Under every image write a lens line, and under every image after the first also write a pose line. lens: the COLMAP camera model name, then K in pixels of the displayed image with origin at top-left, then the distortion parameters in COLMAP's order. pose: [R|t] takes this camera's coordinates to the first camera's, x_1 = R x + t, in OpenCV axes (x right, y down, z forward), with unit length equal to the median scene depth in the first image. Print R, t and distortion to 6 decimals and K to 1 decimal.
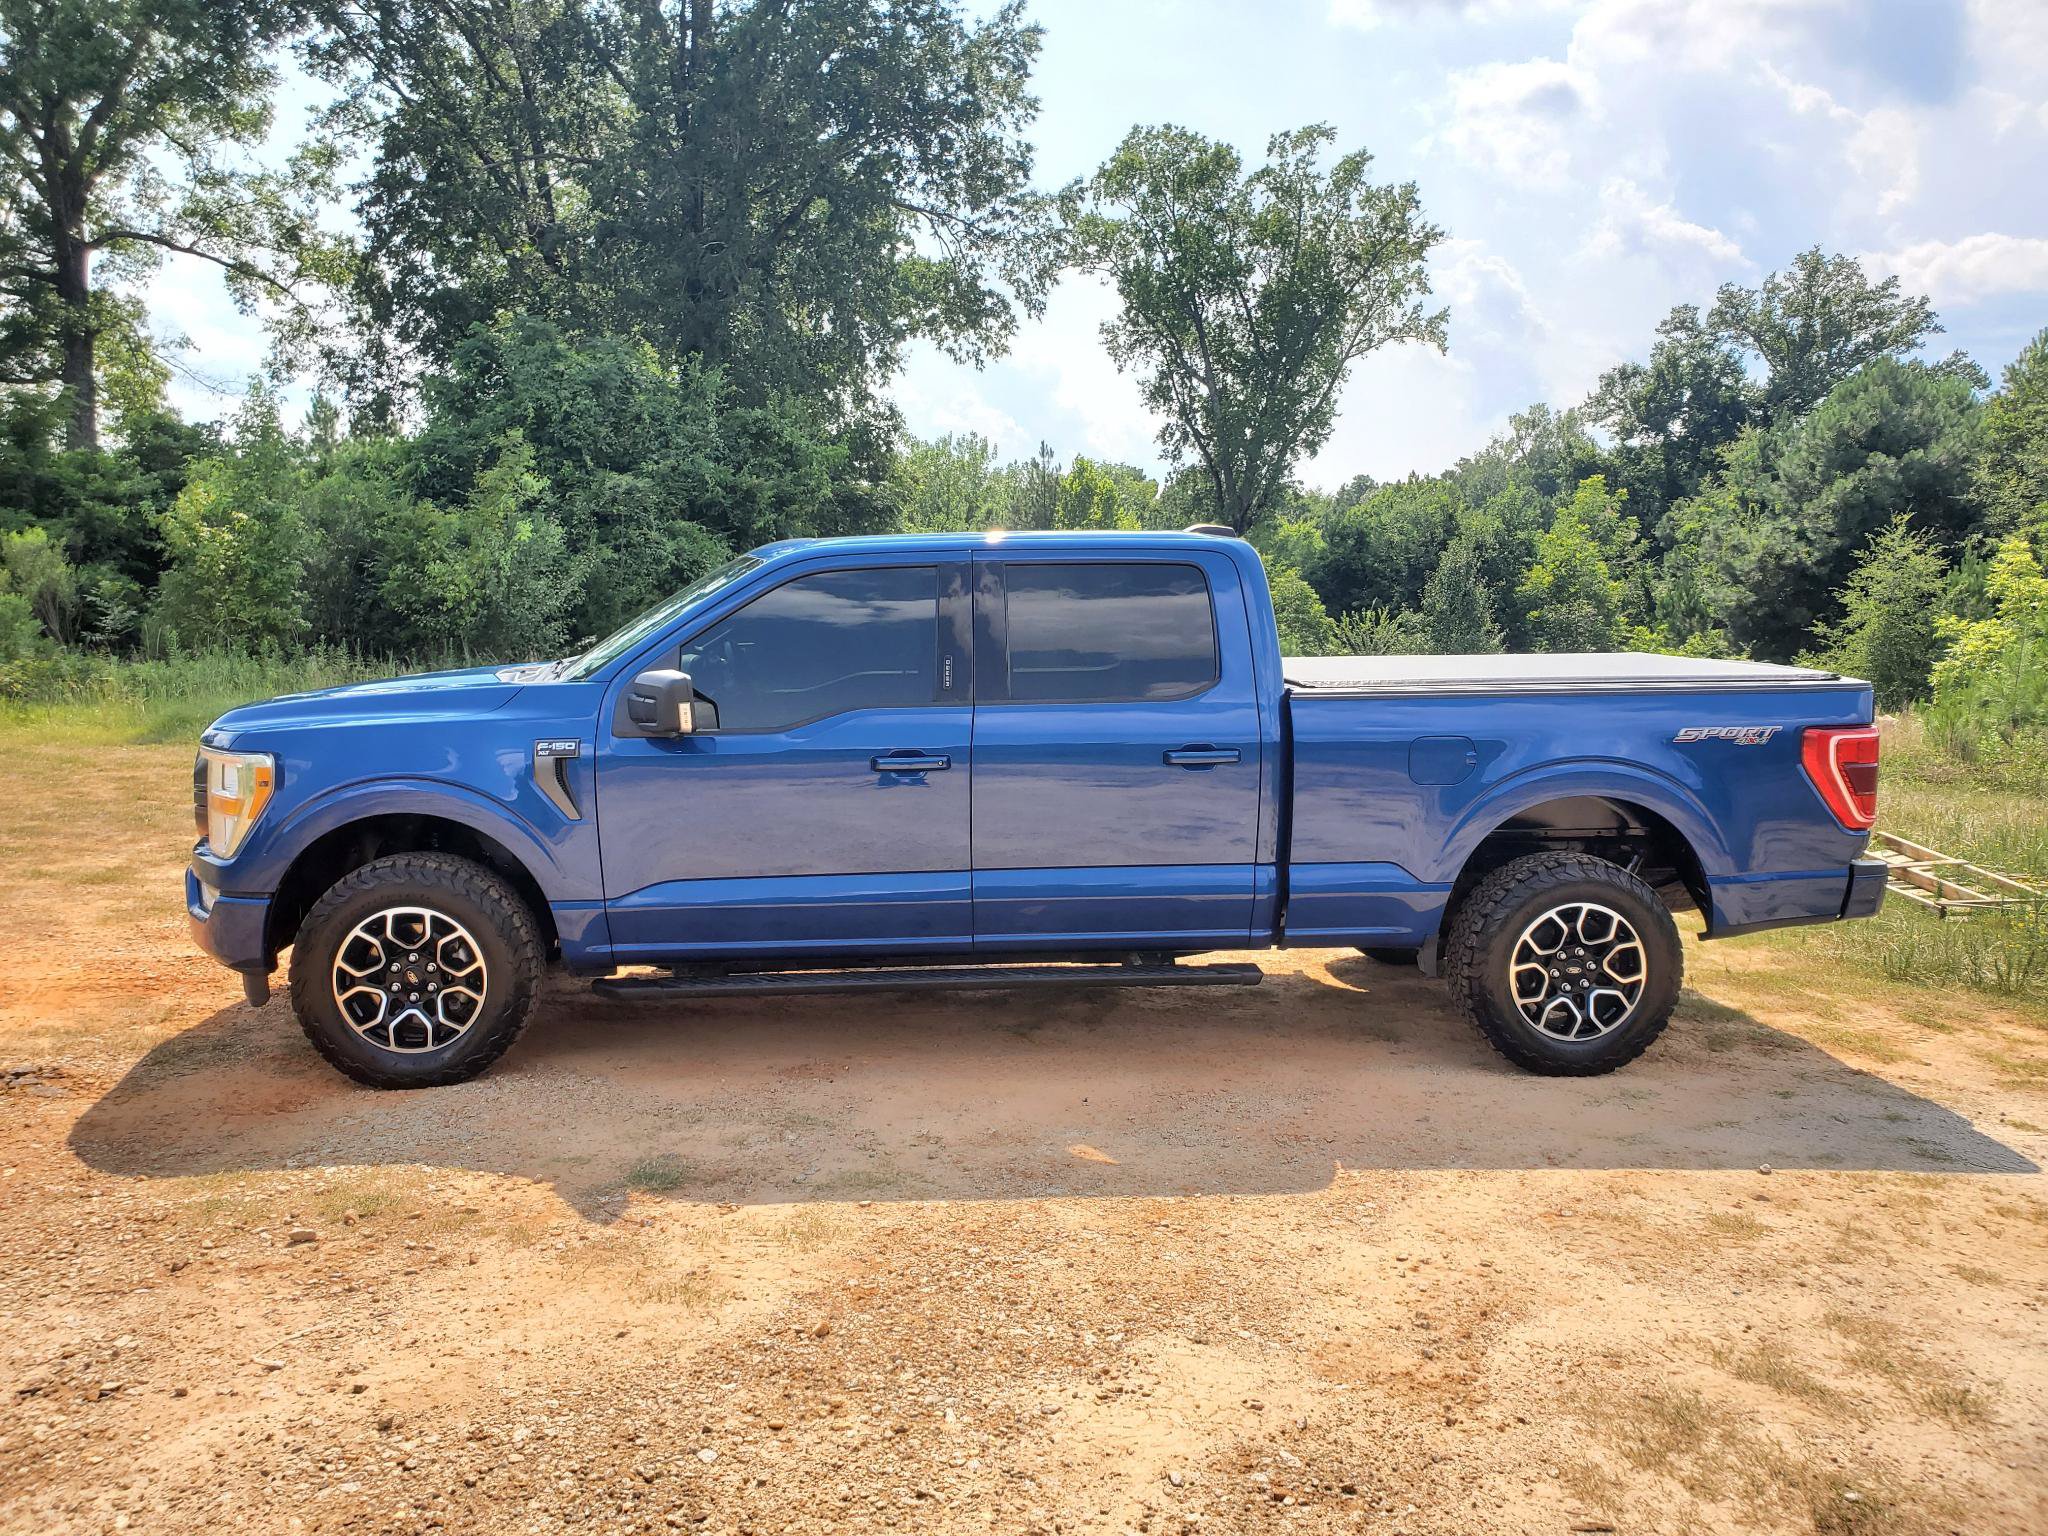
lens RADIAL K [[1584.1, 0, 1030.7], [0, 1584.1, 821.8], [0, 0, 1]] dist [-0.003497, -0.001736]
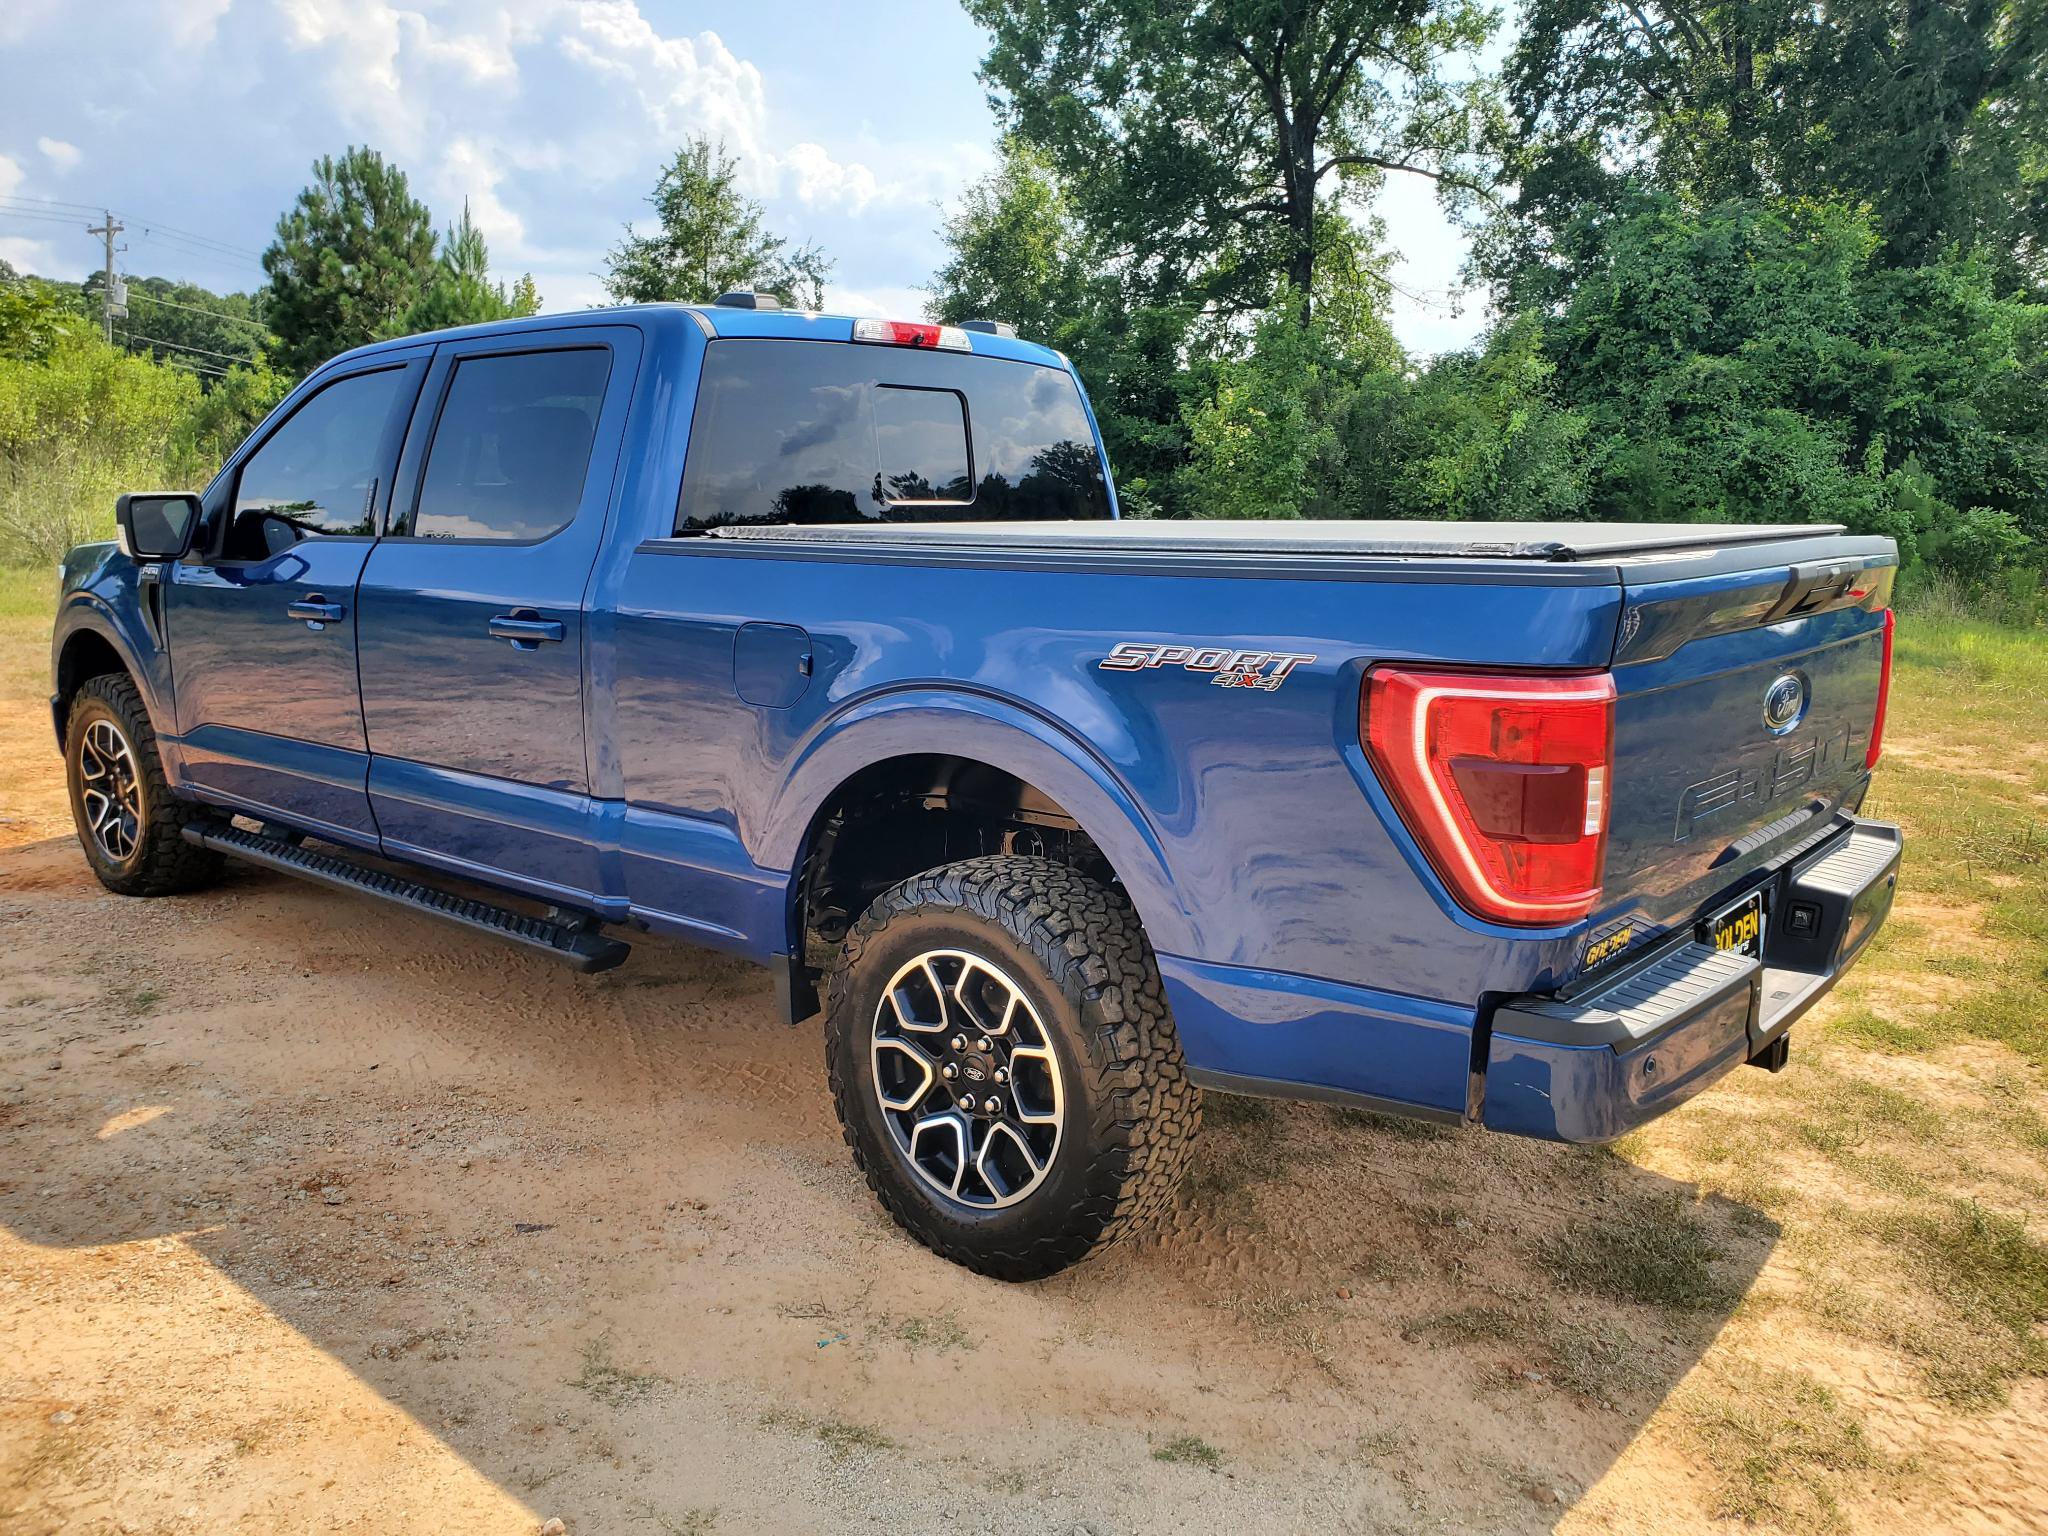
lens RADIAL K [[1626.7, 0, 1038.2], [0, 1626.7, 758.9], [0, 0, 1]] dist [0.014449, 0.006391]
pose [[0.702199, 0.117921, -0.702148, 0.132028], [-0.111674, 0.992224, 0.054956, -0.008434], [0.703169, 0.039821, 0.709907, 0.109503]]
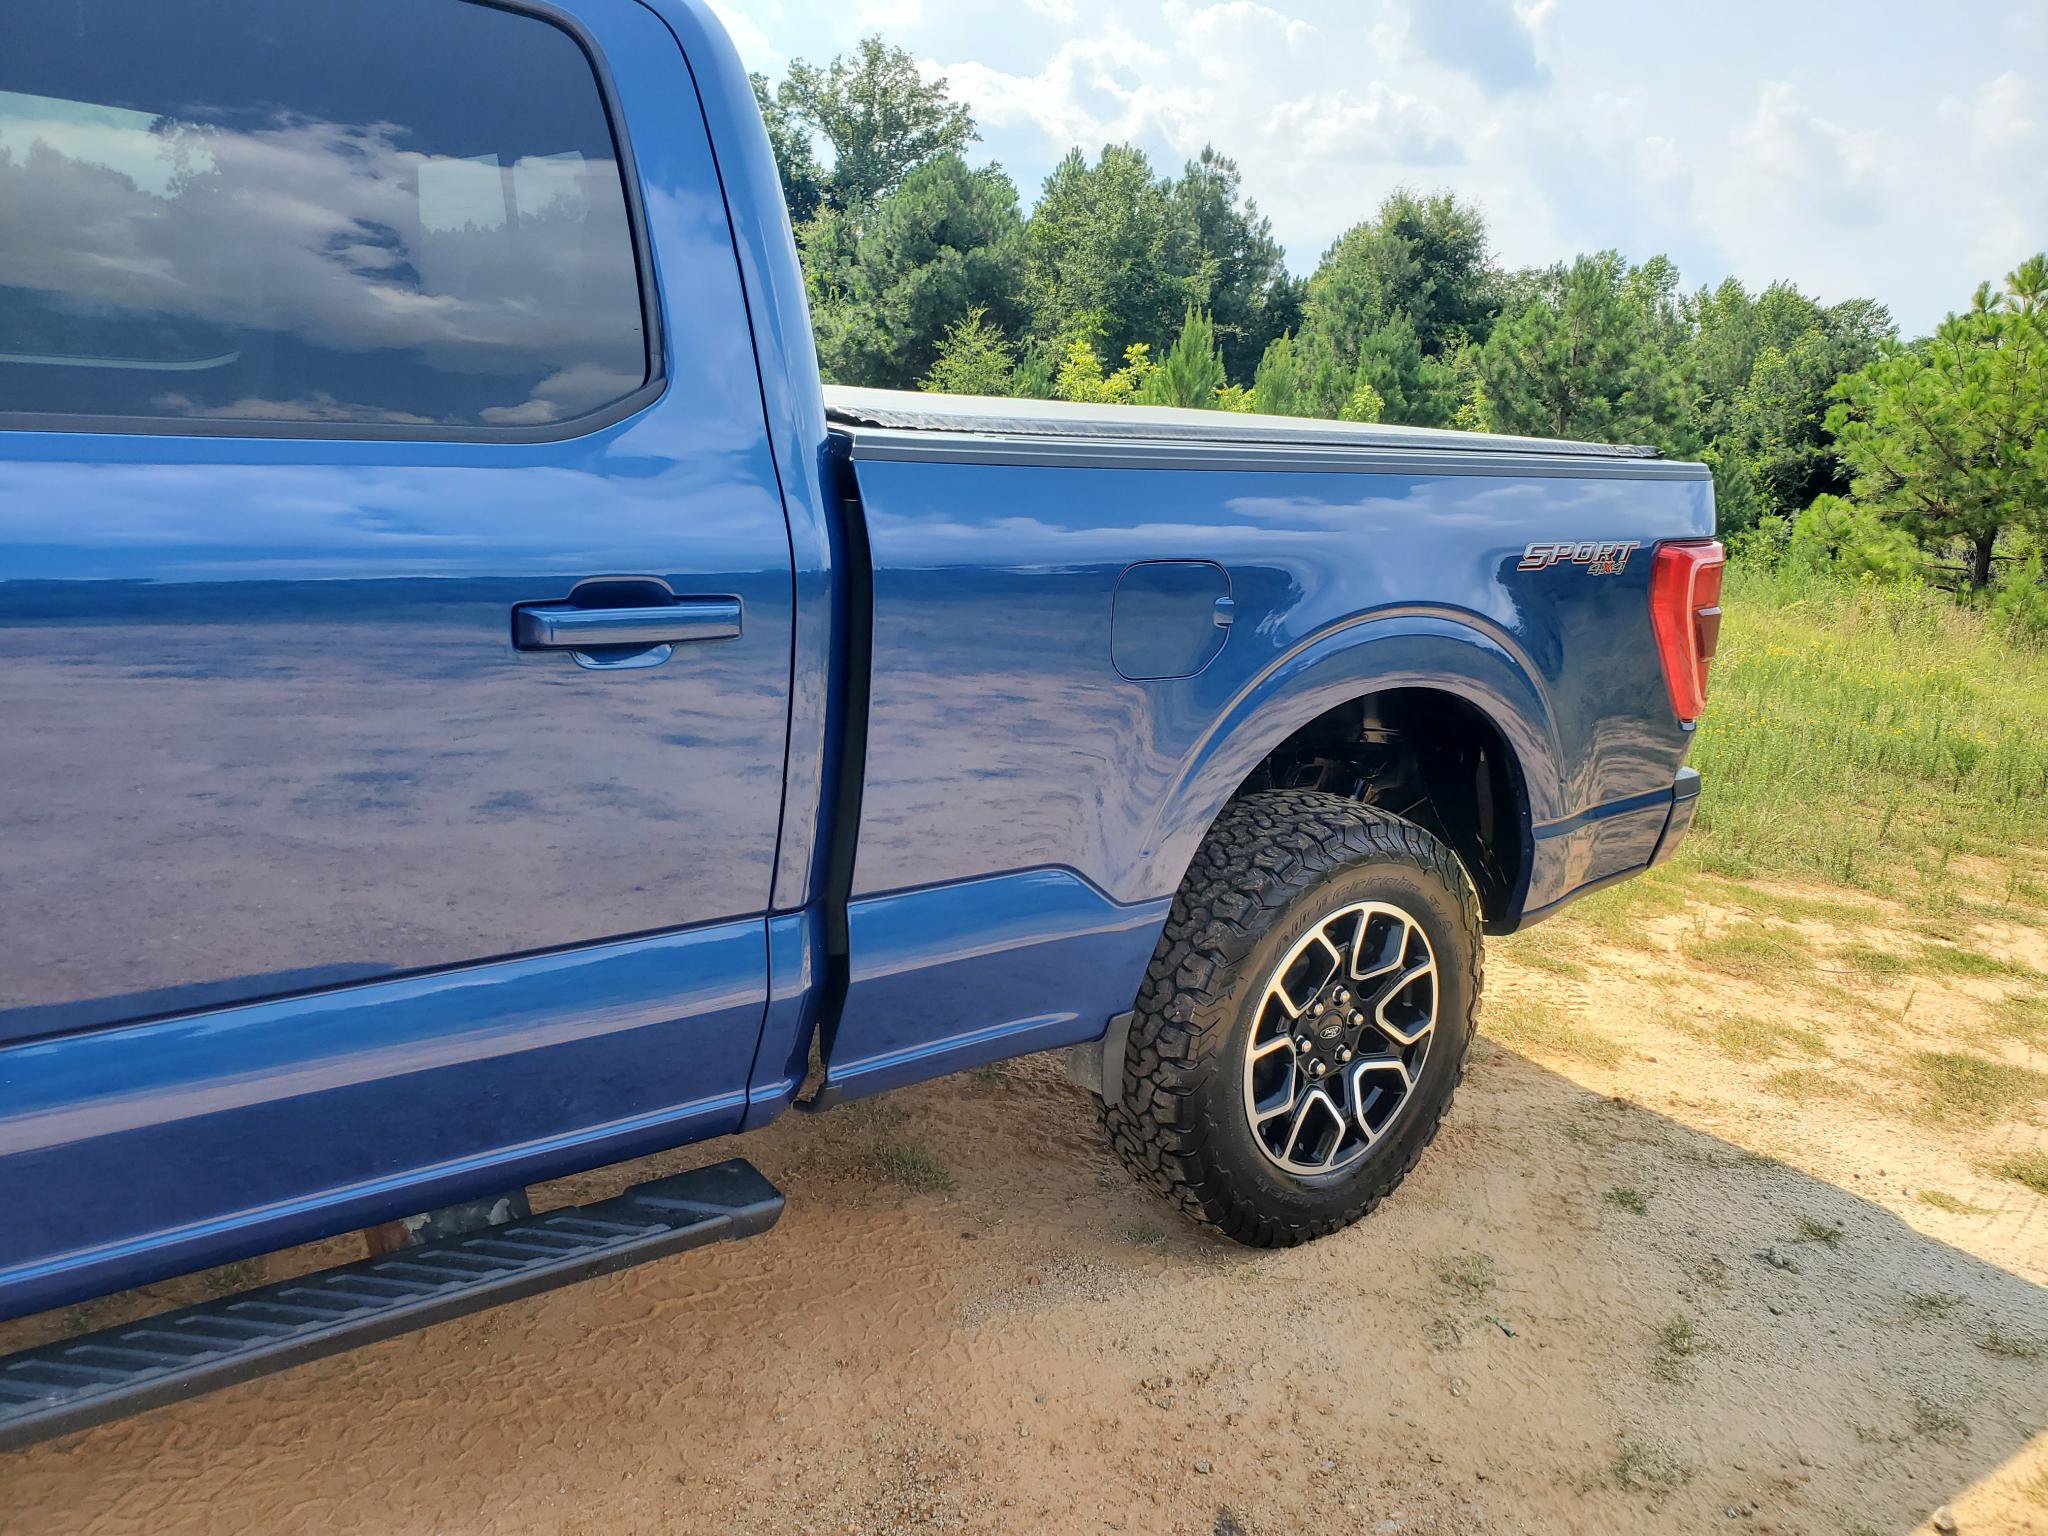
lens RADIAL K [[1626.7, 0, 1038.2], [0, 1626.7, 758.9], [0, 0, 1]] dist [0.014449, 0.006391]
pose [[0.842781, -0.058975, 0.535016, -0.000497], [0.008472, 0.995310, 0.096367, -0.007468], [-0.538189, -0.076684, 0.839328, 0.112034]]
